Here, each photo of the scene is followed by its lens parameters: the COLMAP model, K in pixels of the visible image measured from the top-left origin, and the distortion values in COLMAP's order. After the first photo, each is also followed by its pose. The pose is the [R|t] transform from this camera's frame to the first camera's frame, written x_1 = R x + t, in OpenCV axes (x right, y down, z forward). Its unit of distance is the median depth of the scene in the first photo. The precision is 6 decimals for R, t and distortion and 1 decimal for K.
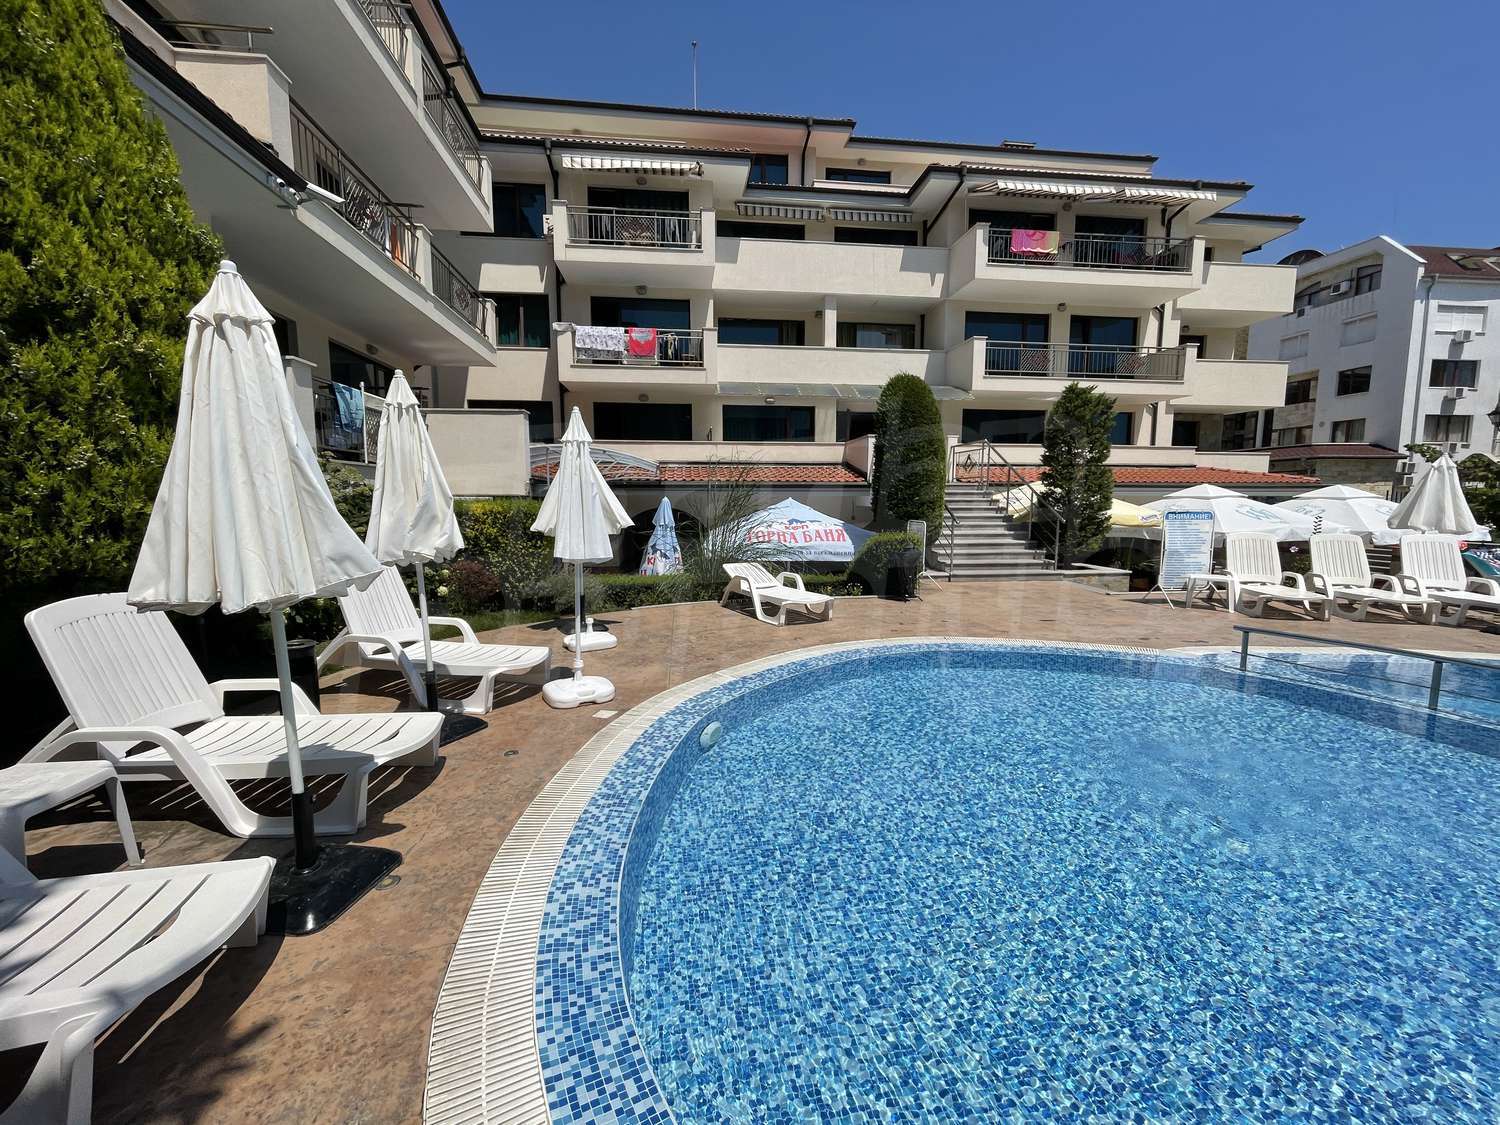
lens RADIAL K [[605.8, 0, 747.9], [0, 605.8, 565.5], [0, 0, 1]] dist [-0.008109, 0.003729]
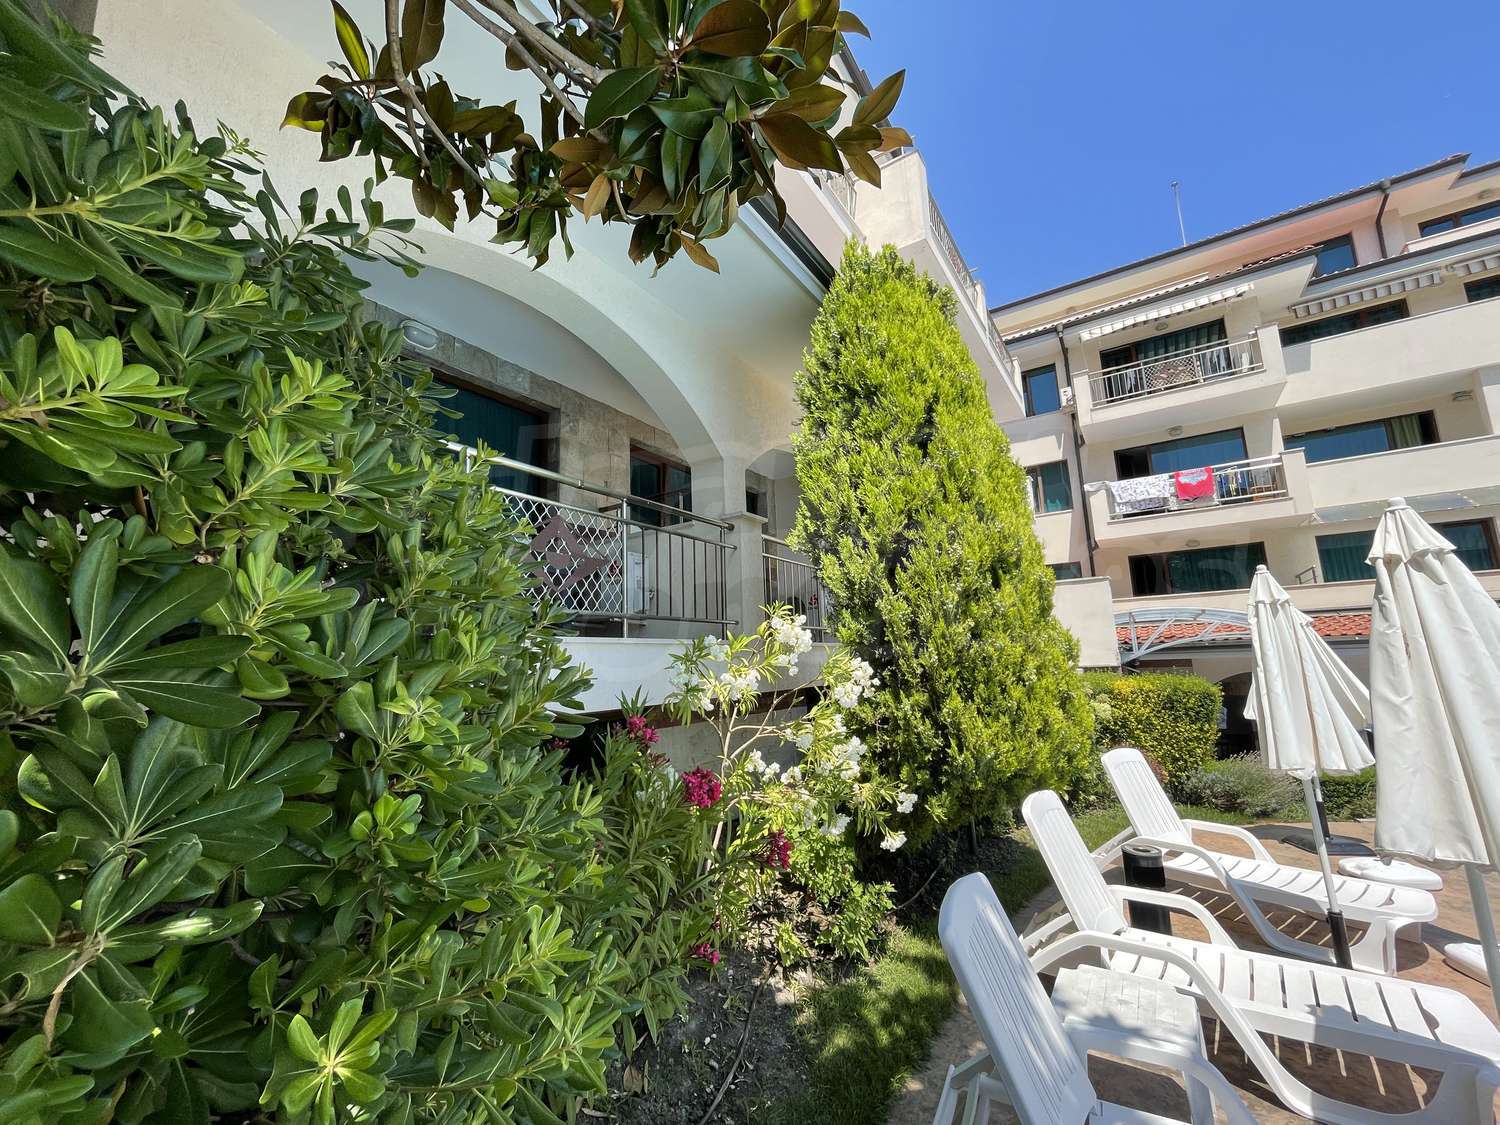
lens RADIAL K [[605.8, 0, 747.9], [0, 605.8, 565.5], [0, 0, 1]] dist [-0.008109, 0.003729]
pose [[0.766231, -0.127195, -0.629850, -0.132840], [-0.036756, 0.969931, -0.240587, -0.013845], [0.641513, 0.207496, 0.738516, -0.053844]]
